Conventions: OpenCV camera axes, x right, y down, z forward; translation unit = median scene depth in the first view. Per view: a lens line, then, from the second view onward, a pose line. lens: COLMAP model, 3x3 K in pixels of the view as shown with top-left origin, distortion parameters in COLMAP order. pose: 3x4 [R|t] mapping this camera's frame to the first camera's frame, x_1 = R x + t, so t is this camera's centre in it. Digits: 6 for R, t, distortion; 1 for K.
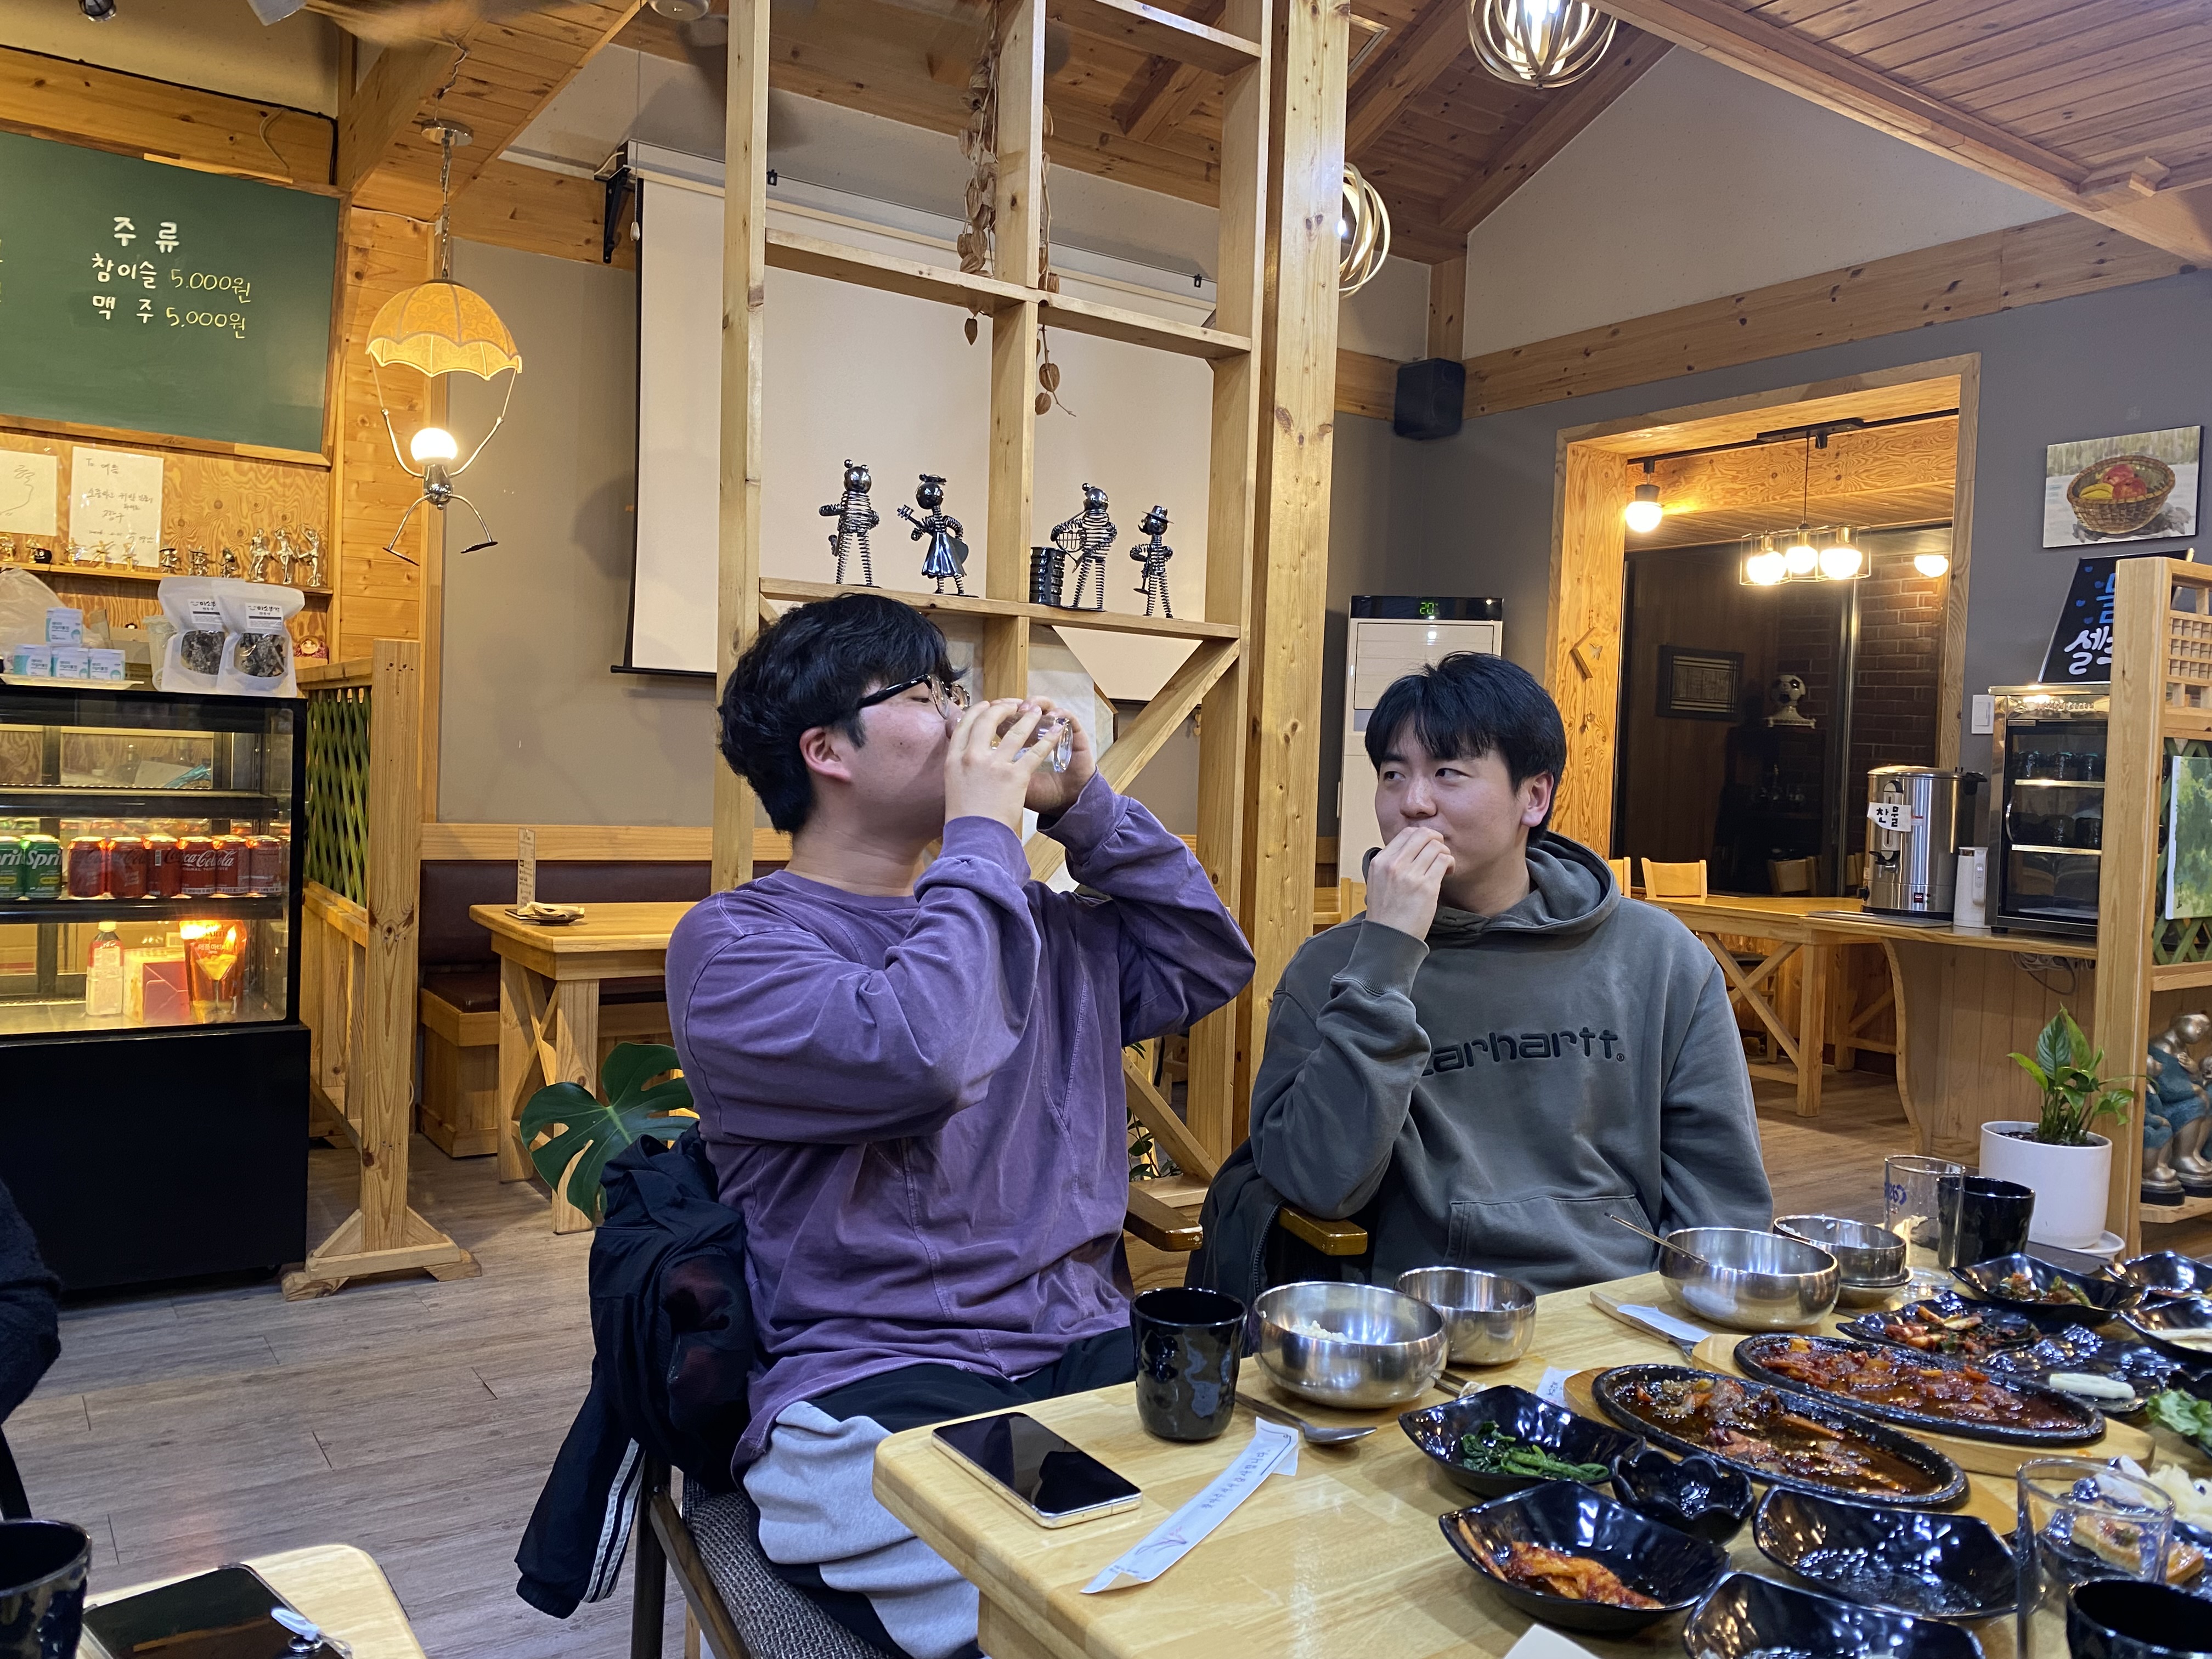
lens RADIAL K [[1677.2, 0, 1082.6], [0, 1677.2, 811.5], [0, 0, 1]] dist [0.025876, -0.028550]
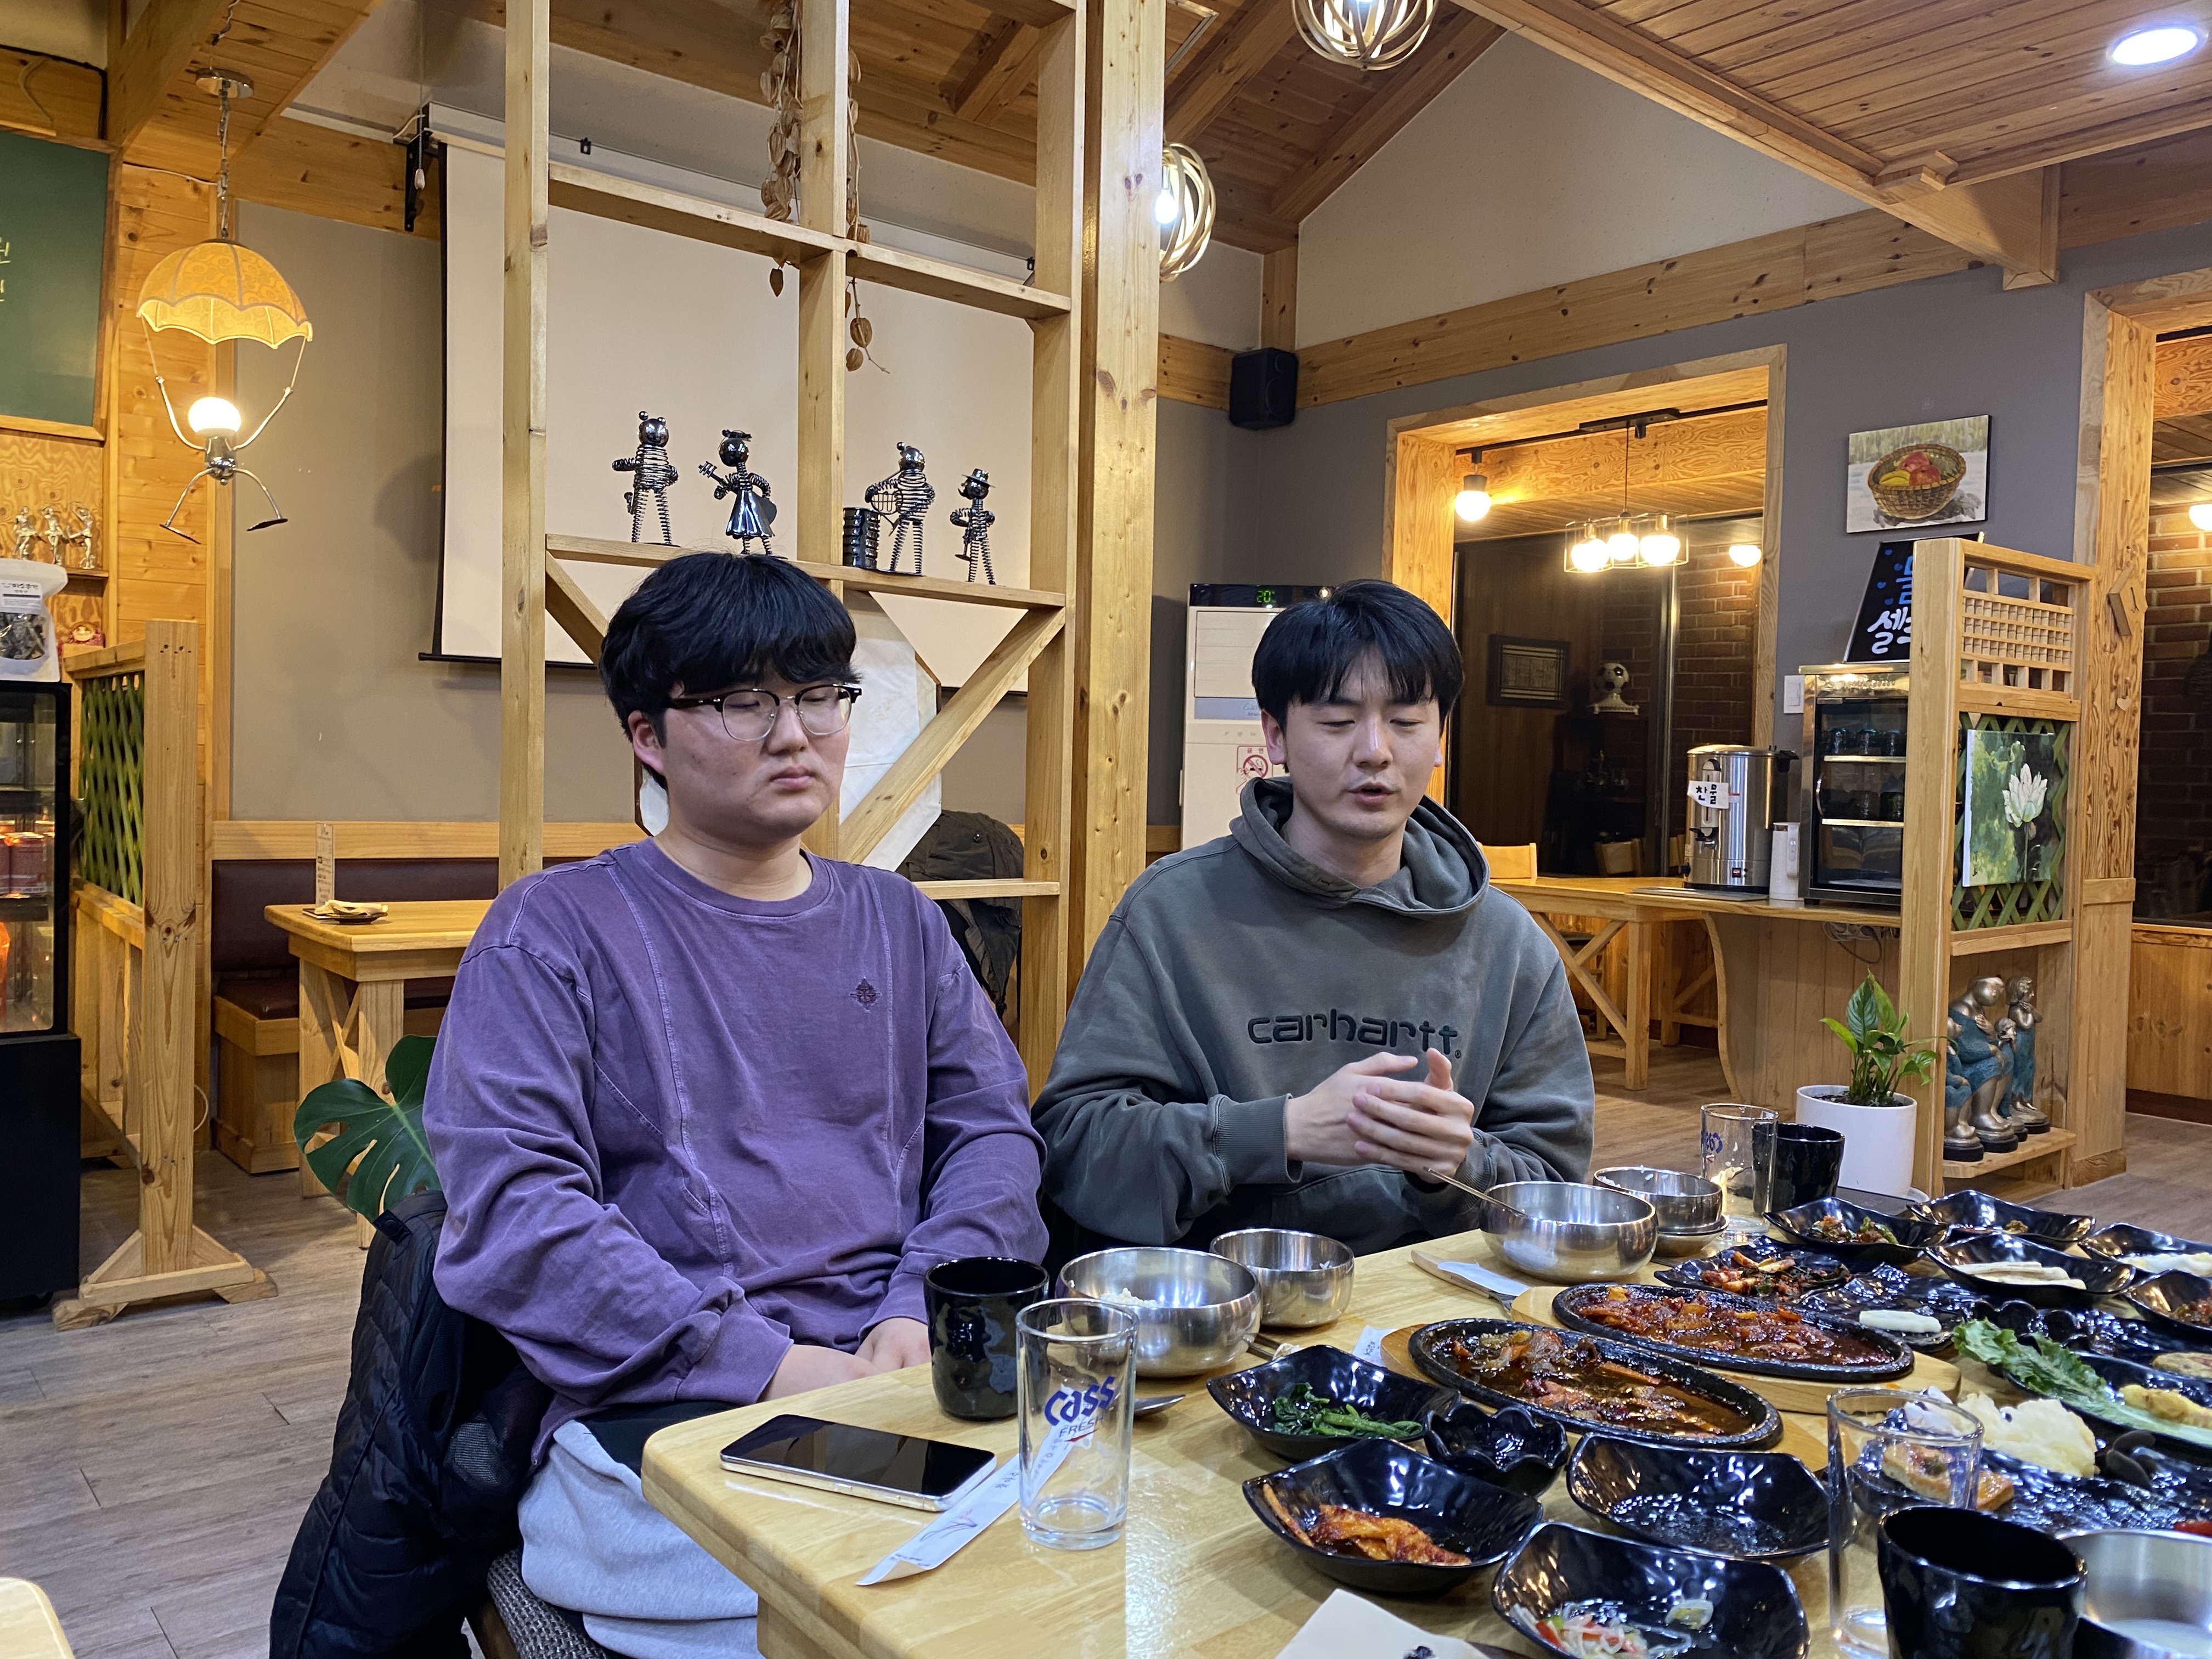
lens RADIAL K [[1677.2, 0, 1096.2], [0, 1677.2, 815.7], [0, 0, 1]] dist [0.025876, -0.028550]
pose [[0.995245, -0.014488, 0.096324, 0.010075], [0.014243, 0.999893, 0.003231, 0.009448], [-0.096360, -0.001844, 0.995345, 0.016395]]
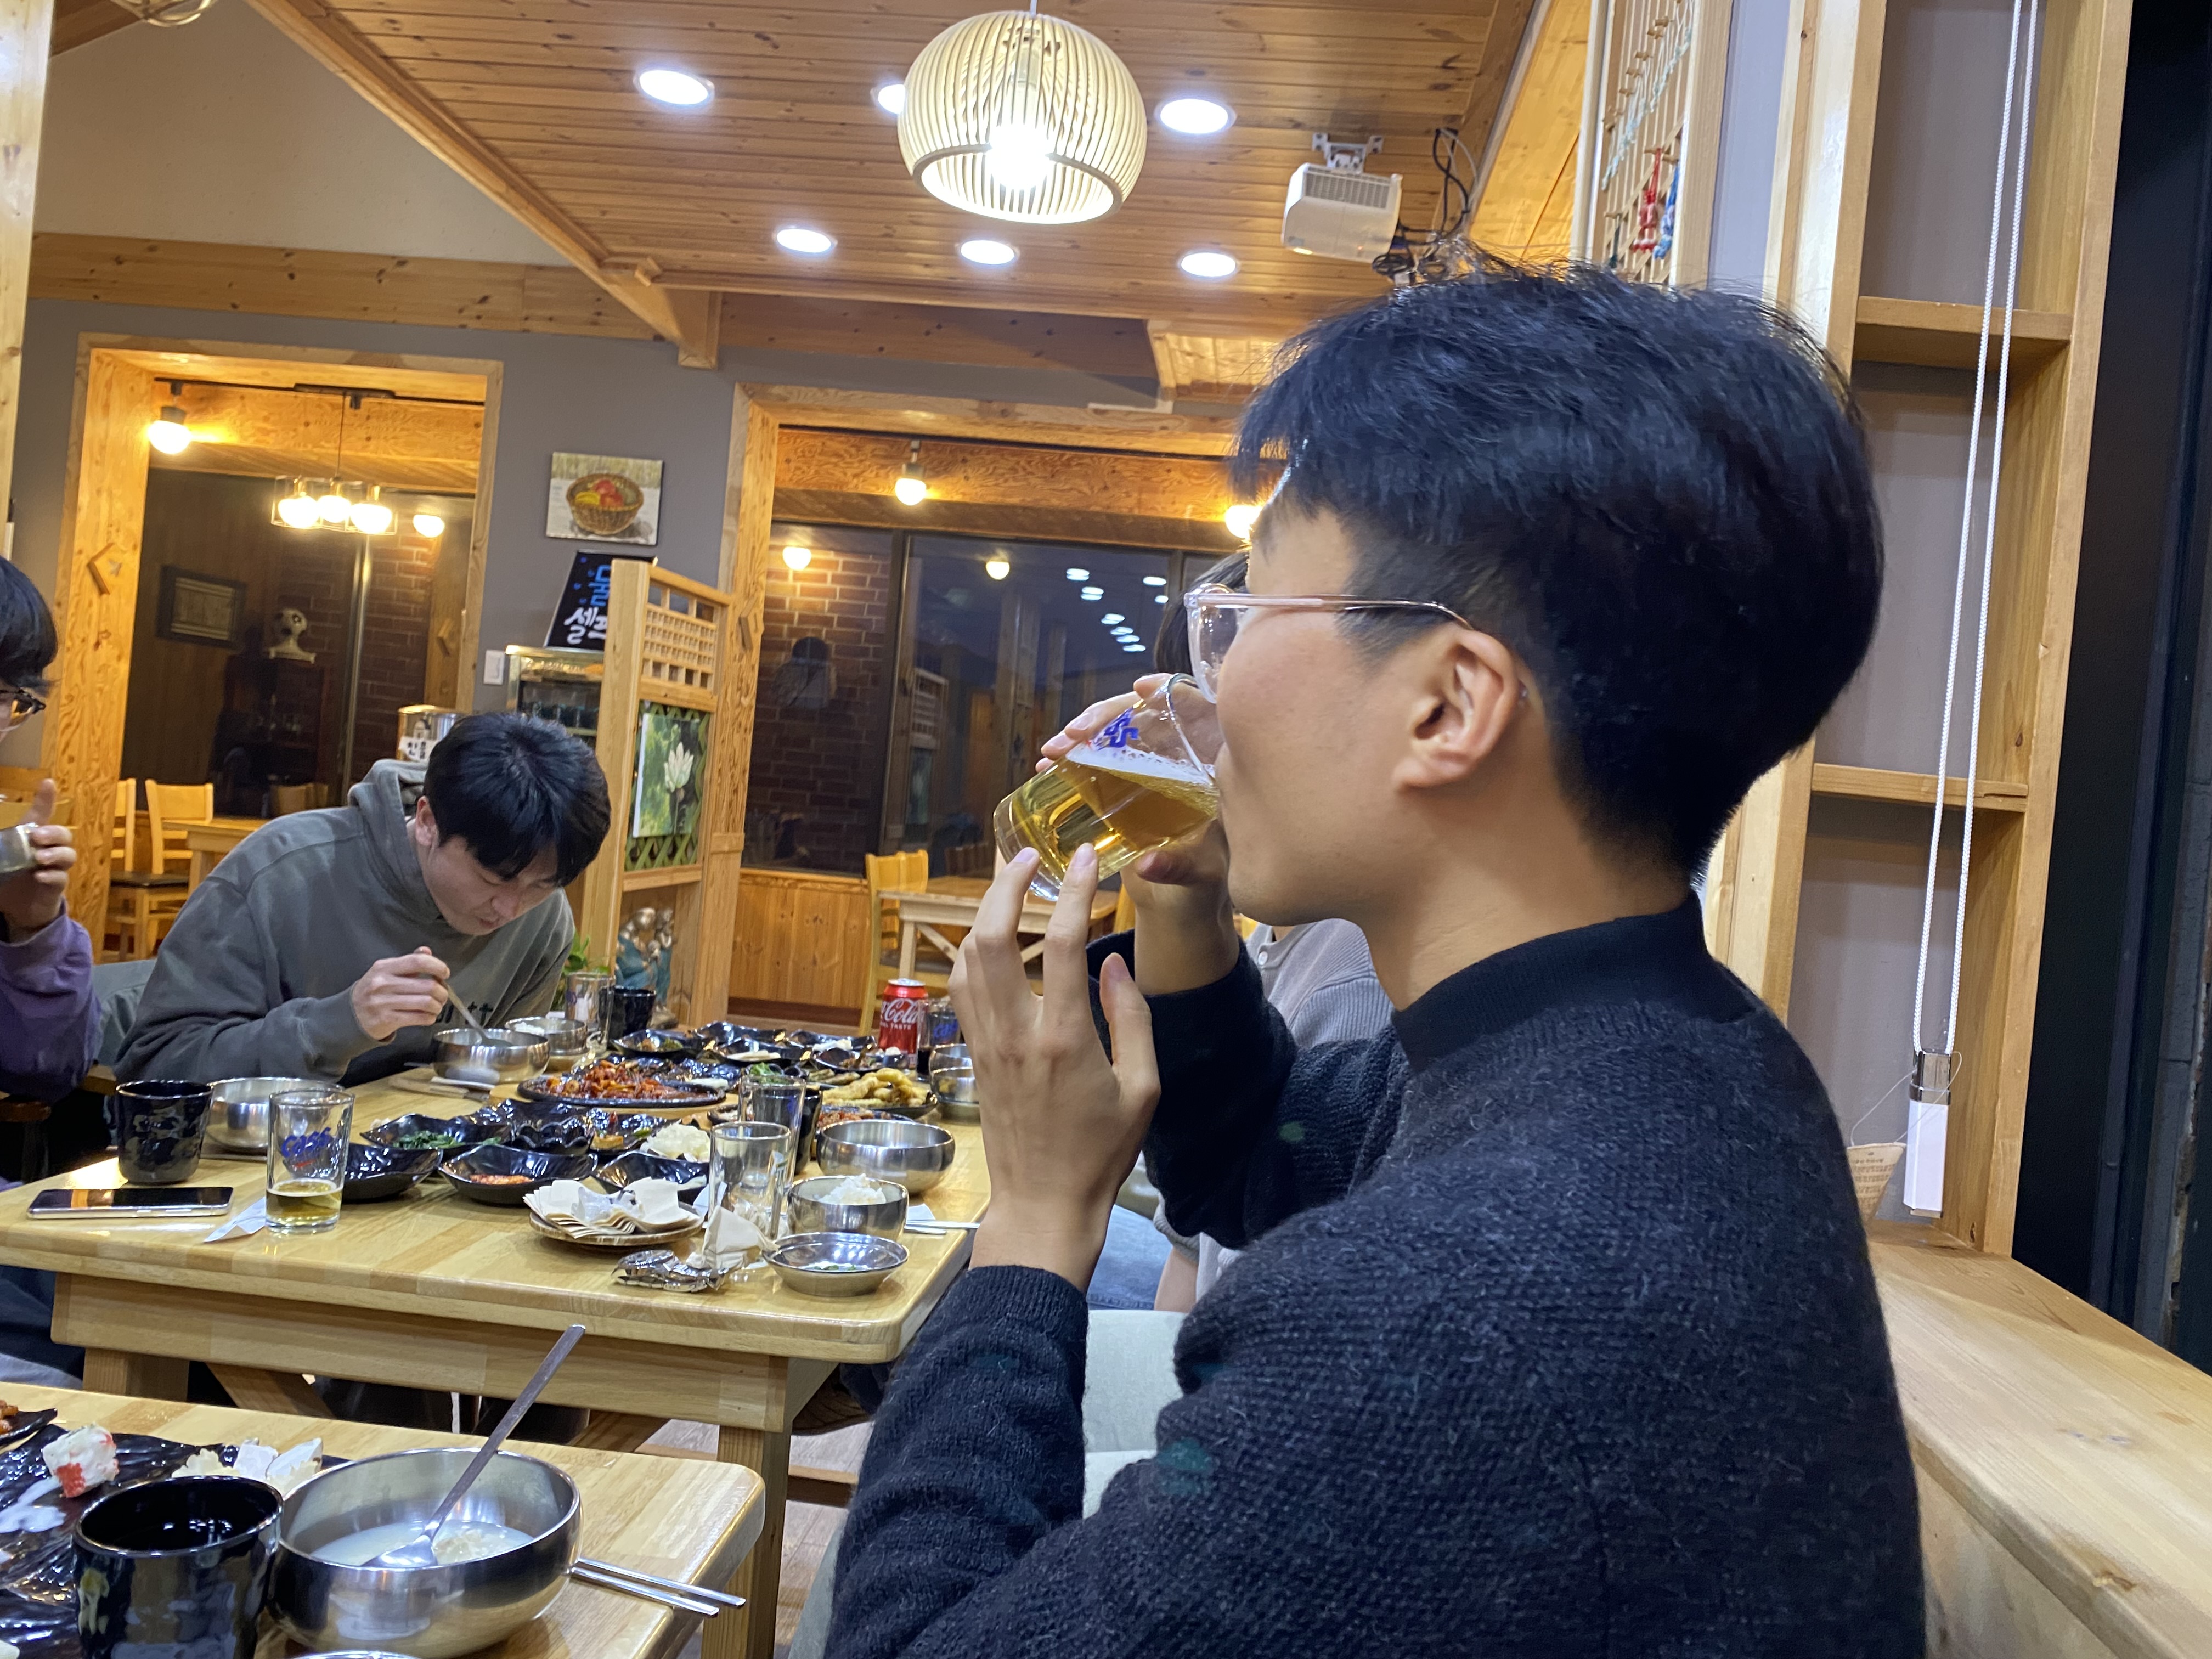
lens RADIAL K [[1677.2, 0, 1143.5], [0, 1677.2, 810.3], [0, 0, 1]] dist [0.025876, -0.028550]
pose [[0.616723, 0.014169, 0.787052, -0.151943], [-0.044989, 0.998838, 0.017271, 0.002637], [-0.785893, -0.046060, 0.616644, -0.127062]]
